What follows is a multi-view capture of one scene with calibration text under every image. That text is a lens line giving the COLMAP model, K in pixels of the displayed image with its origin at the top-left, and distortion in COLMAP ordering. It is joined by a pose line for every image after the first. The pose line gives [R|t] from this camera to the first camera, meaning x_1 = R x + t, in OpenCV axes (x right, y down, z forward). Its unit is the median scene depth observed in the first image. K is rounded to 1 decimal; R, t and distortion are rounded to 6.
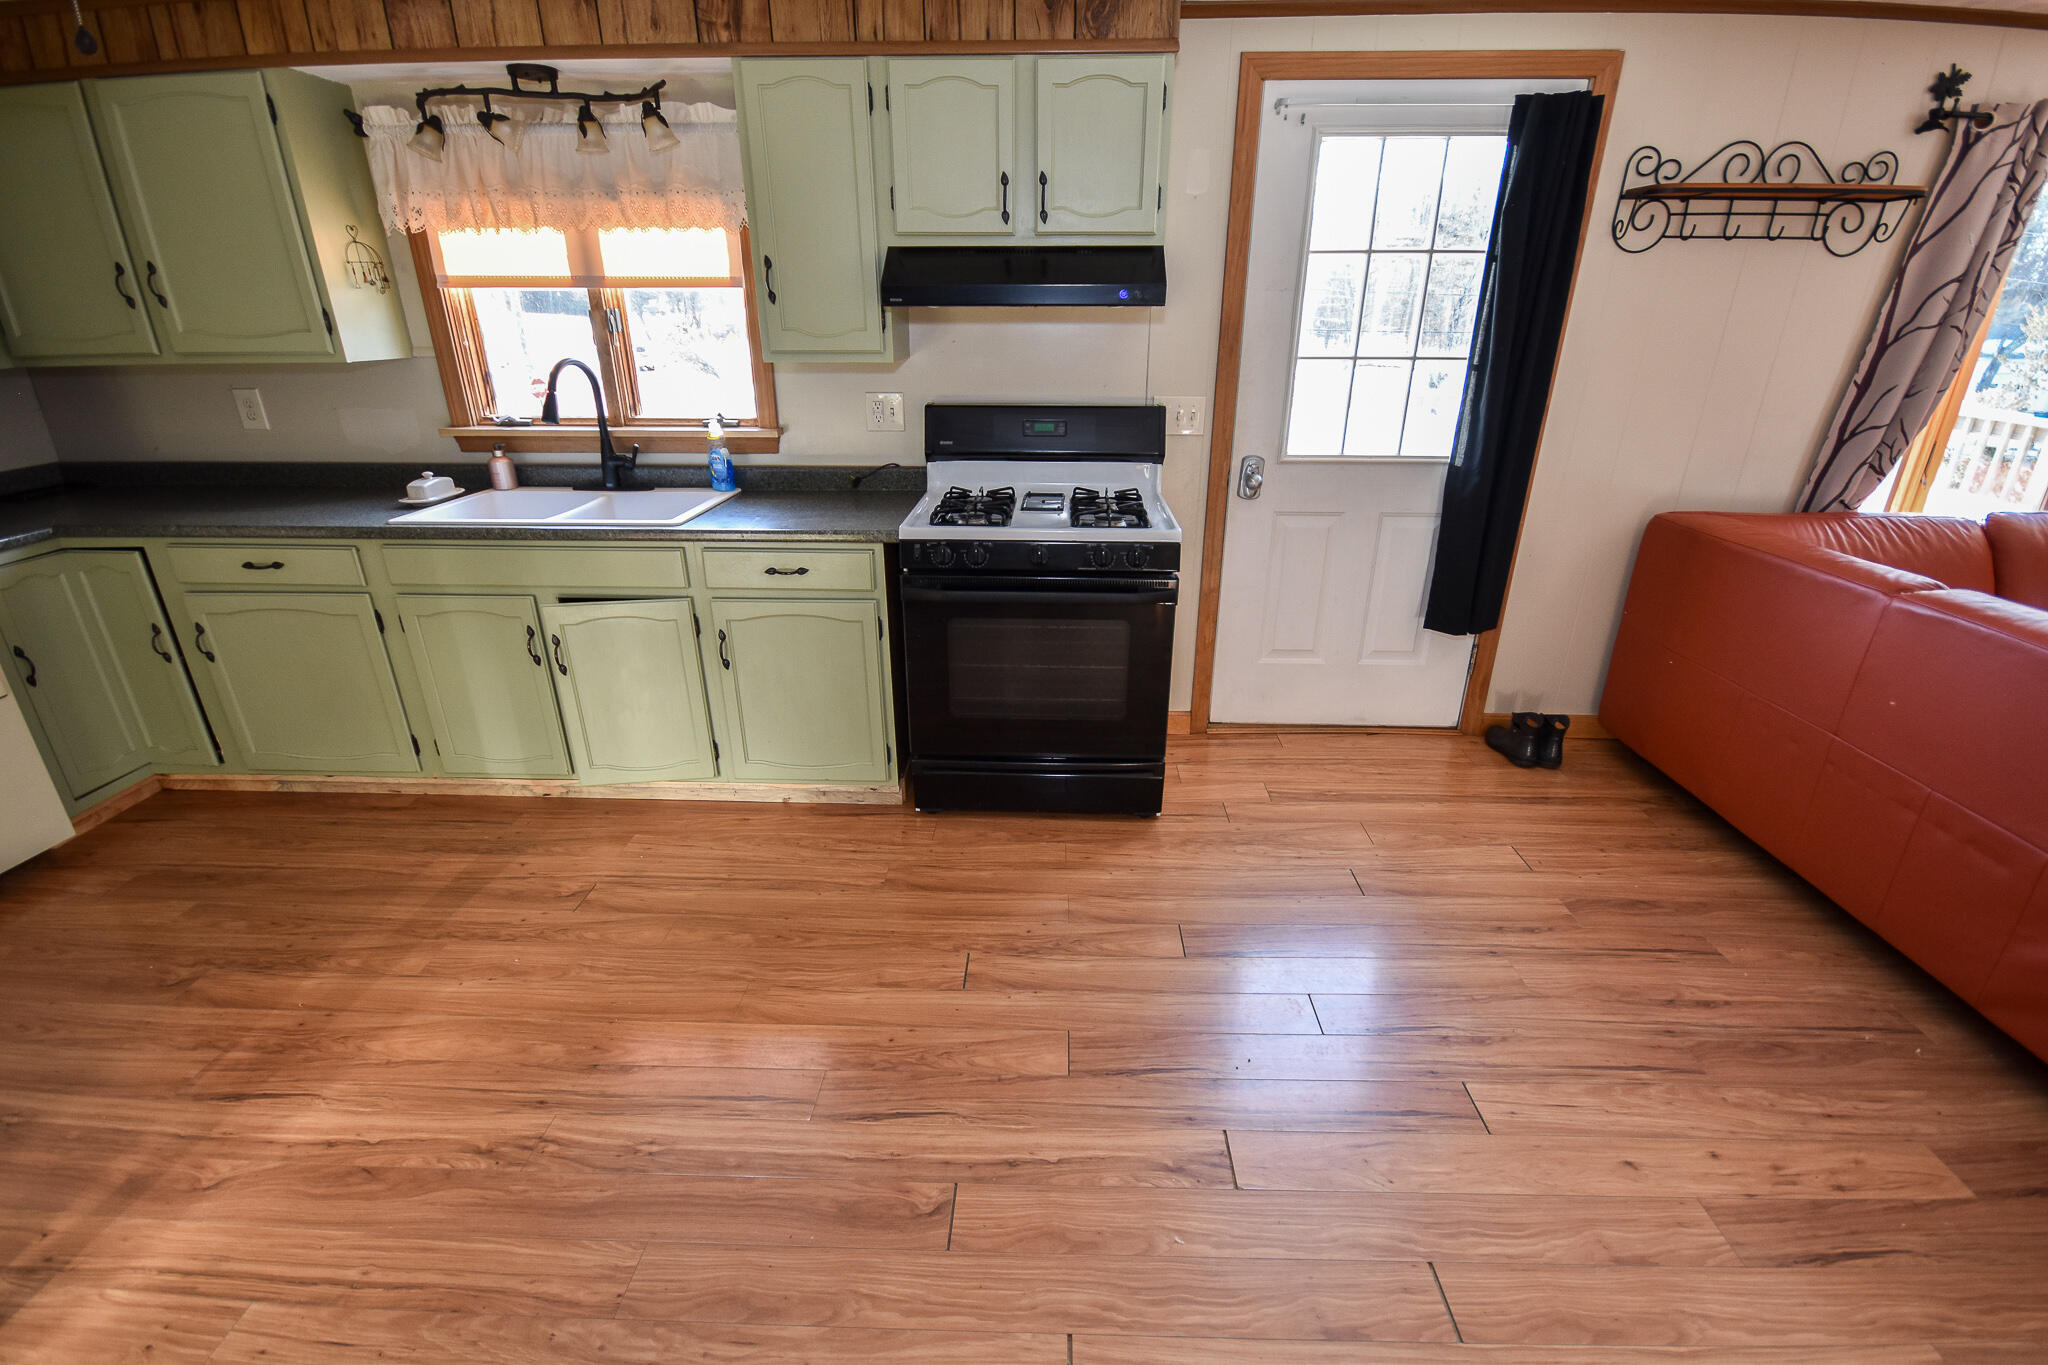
lens RADIAL K [[902.4, 0, 1029.7], [0, 902.4, 687.0], [0, 0, 1]] dist [0.010764, -0.013908]
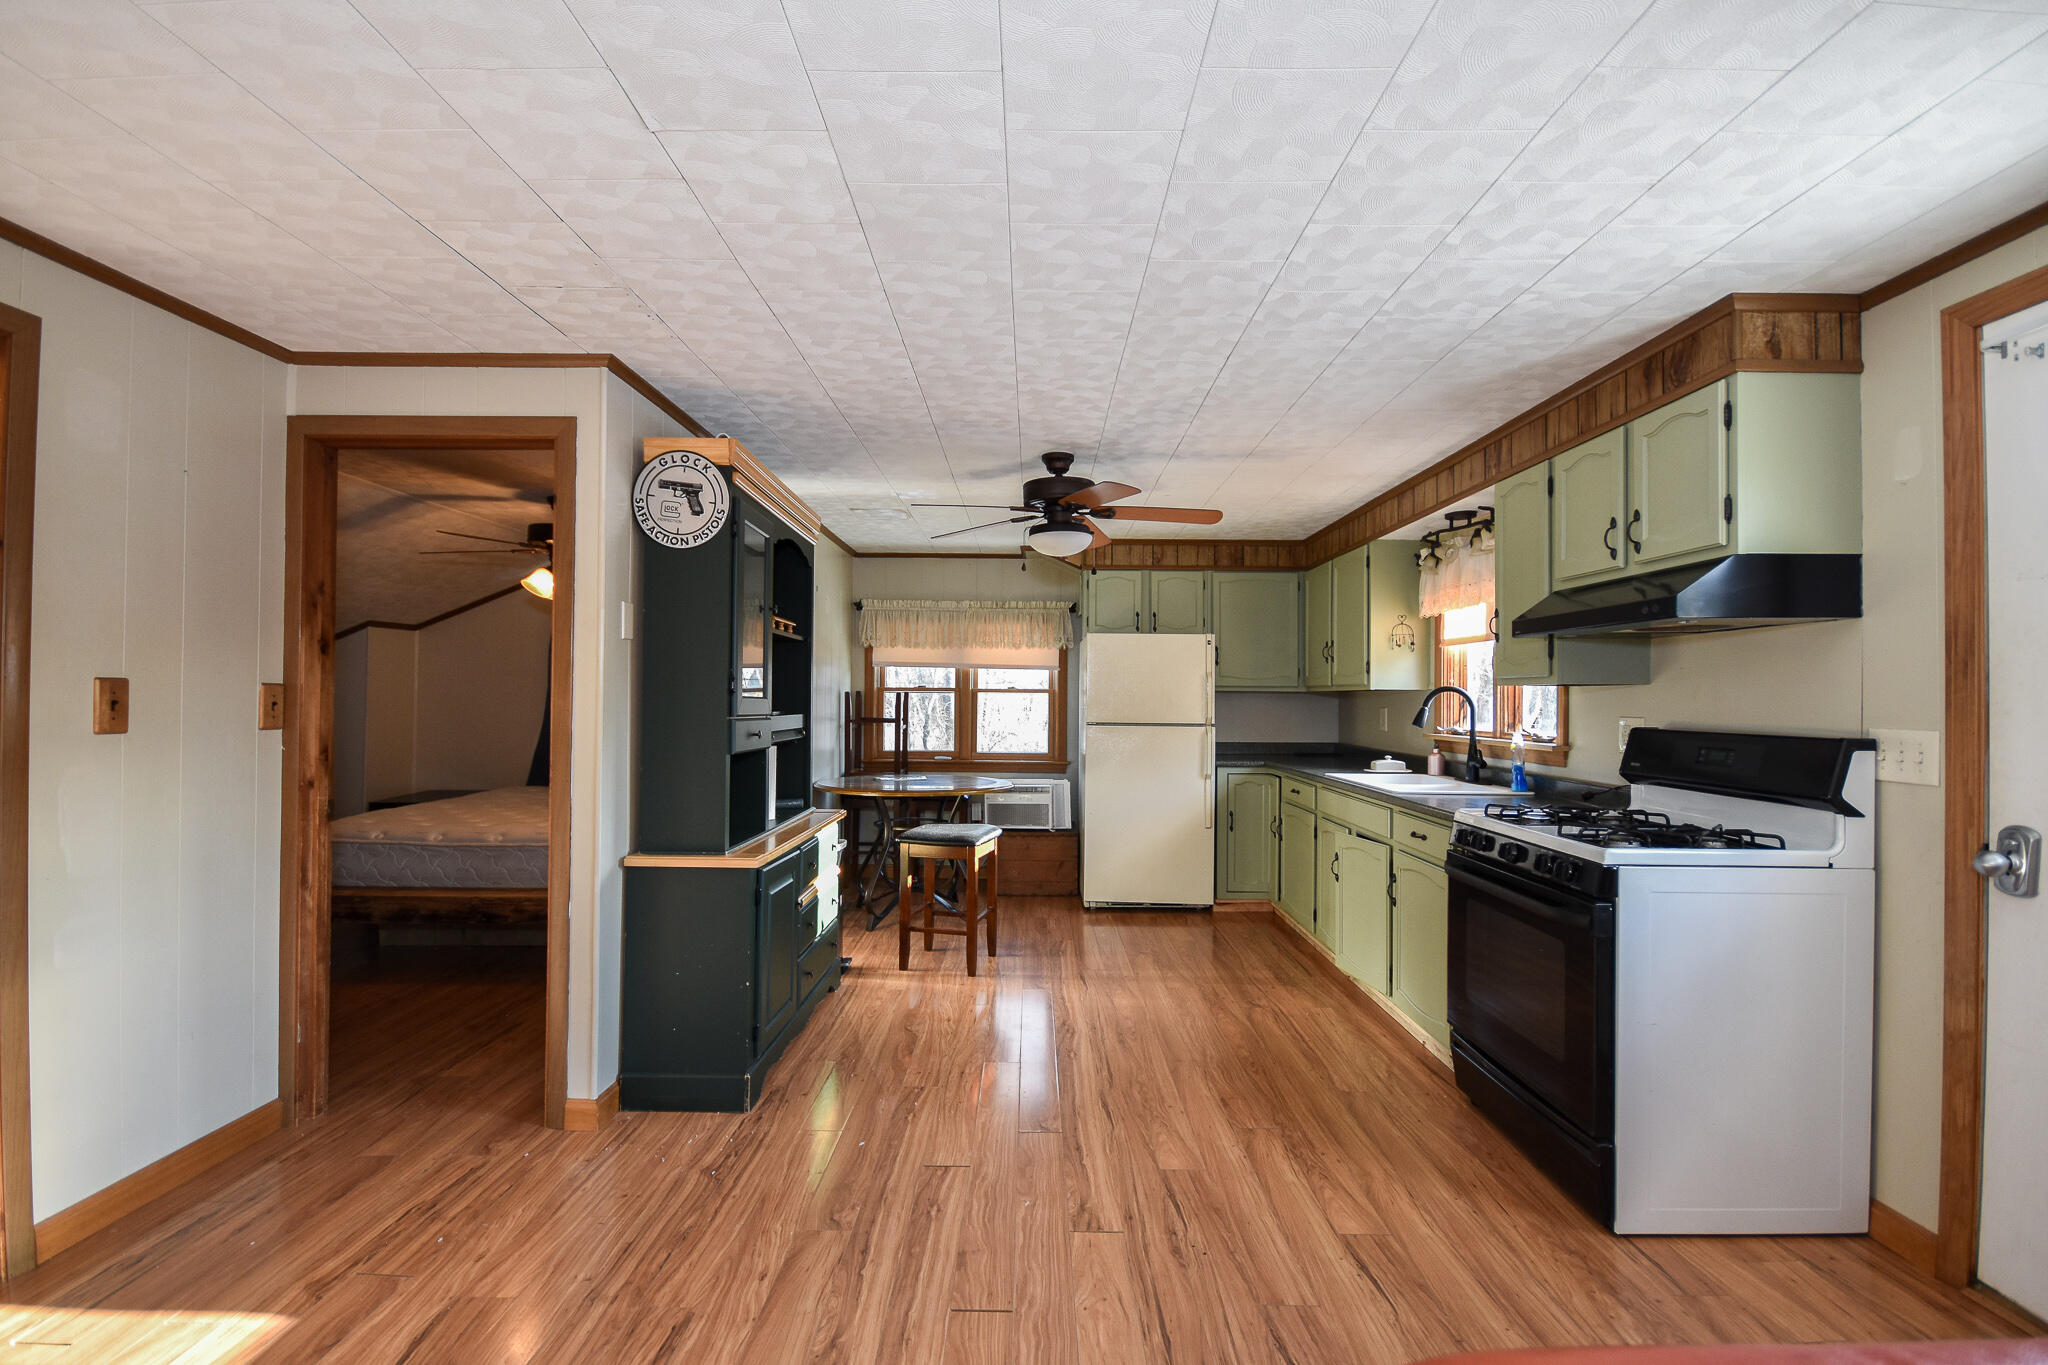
lens RADIAL K [[913.2, 0, 1024.0], [0, 913.2, 682.5], [0, 0, 1]] dist [0.001062, -0.006580]
pose [[0.026157, -0.016234, -0.999526, 0.972760], [-0.388706, 0.921019, -0.025131, -0.076552], [0.920991, 0.389179, 0.017781, 0.373282]]
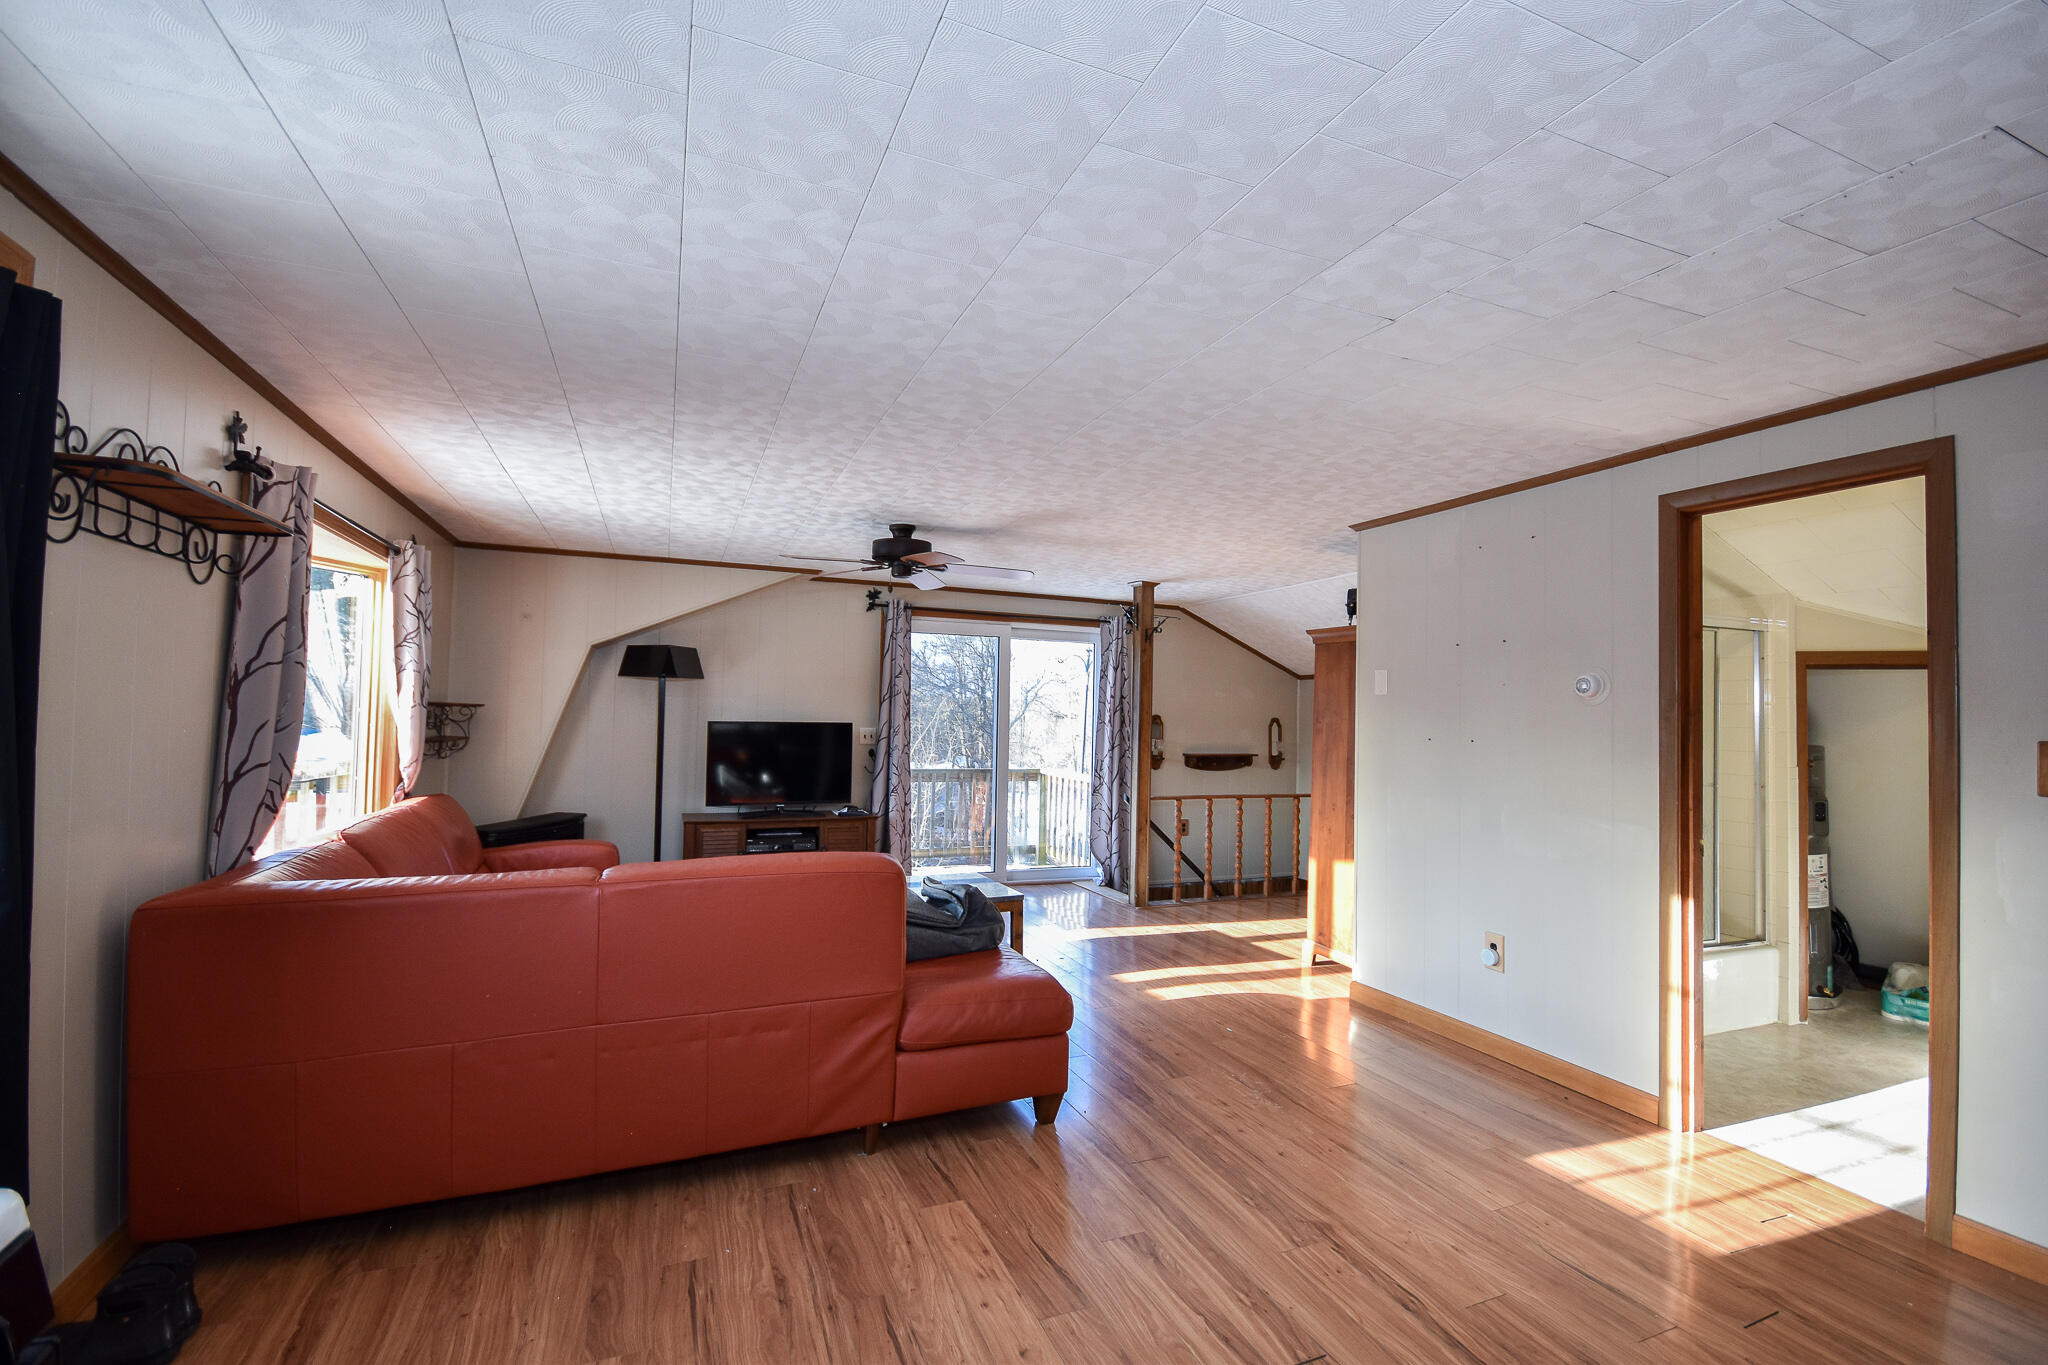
lens RADIAL K [[903.8, 0, 1026.9], [0, 903.8, 691.5], [0, 0, 1]] dist [0.000101, 0.000025]
pose [[-0.409259, 0.010338, 0.912360, -0.231782], [0.331332, 0.933360, 0.138051, -0.246109], [-0.850133, 0.358793, -0.385411, 0.720436]]
